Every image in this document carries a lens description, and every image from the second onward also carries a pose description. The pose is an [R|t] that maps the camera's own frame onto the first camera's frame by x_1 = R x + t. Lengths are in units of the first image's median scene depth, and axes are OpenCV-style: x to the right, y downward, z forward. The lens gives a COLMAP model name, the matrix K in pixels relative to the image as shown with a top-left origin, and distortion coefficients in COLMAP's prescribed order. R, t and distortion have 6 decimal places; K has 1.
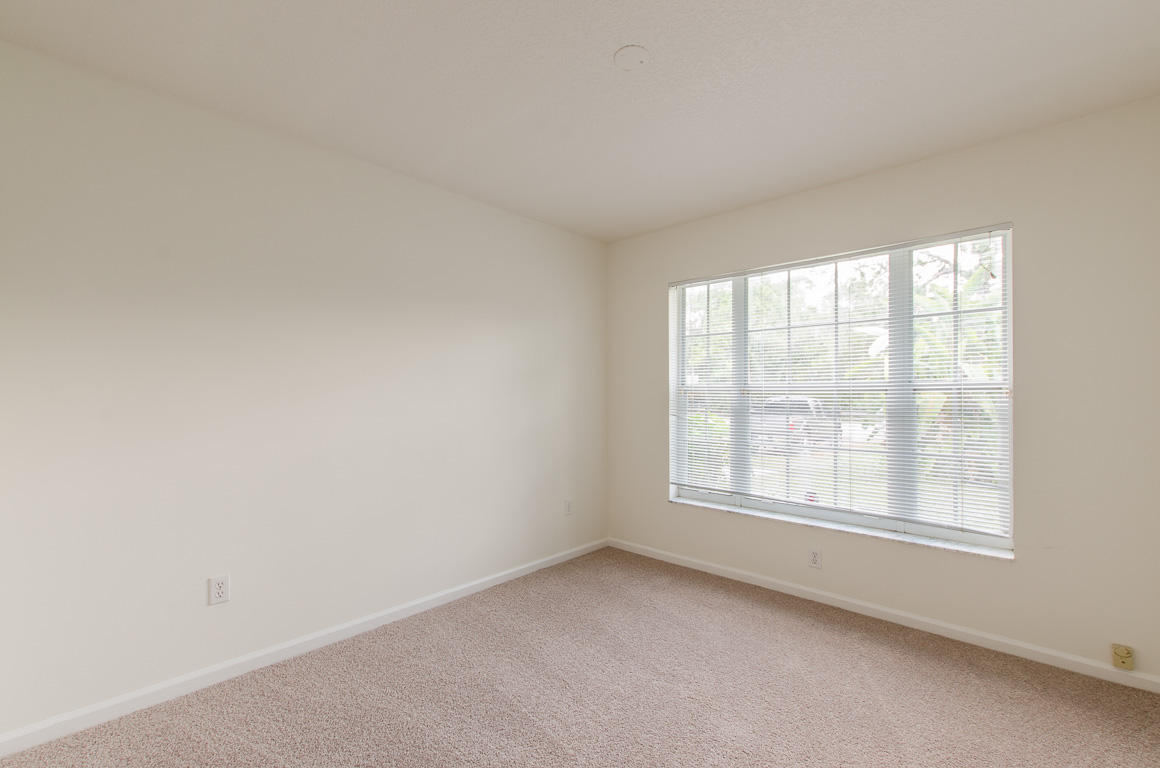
lens RADIAL K [[510.5, 0, 586.1], [0, 510.5, 394.4], [0, 0, 1]] dist [0.001271, -0.000500]
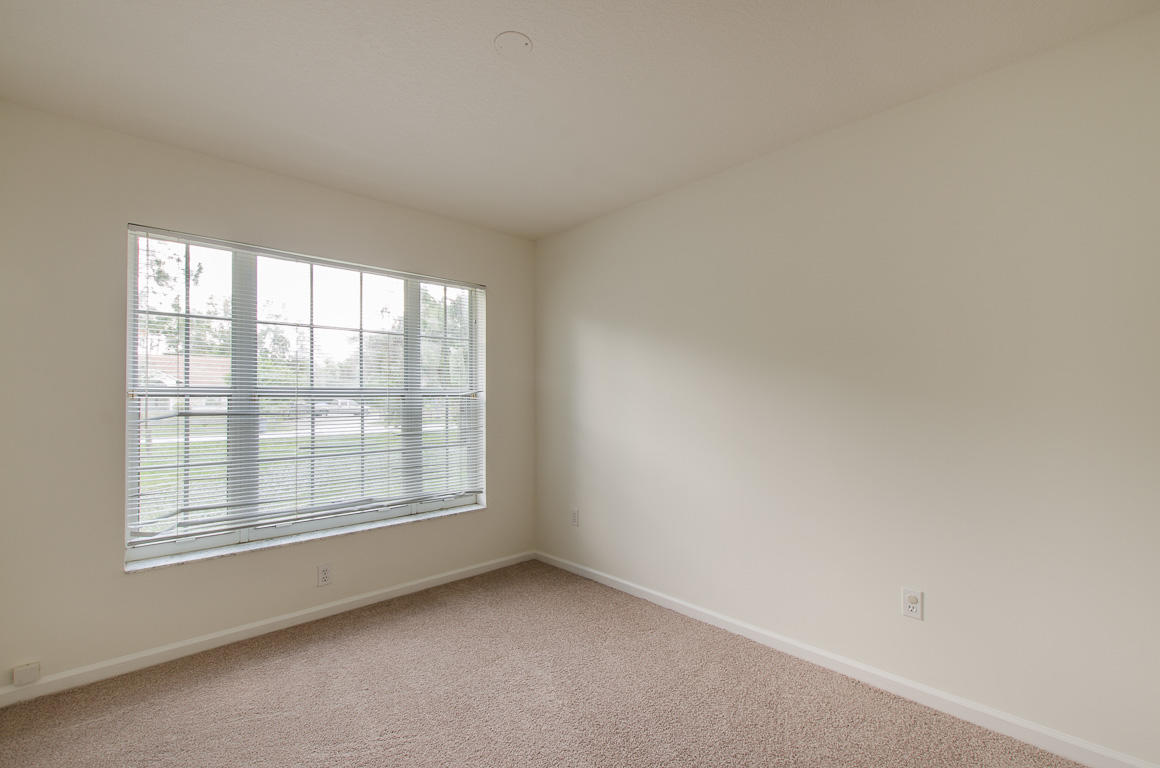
lens RADIAL K [[510.5, 0, 586.1], [0, 510.5, 394.4], [0, 0, 1]] dist [0.001271, -0.000500]
pose [[0.049267, 0.009862, 0.998737, -0.441011], [0.002420, 0.999947, -0.009993, 0.000153], [-0.998783, 0.002910, 0.049241, 0.417181]]
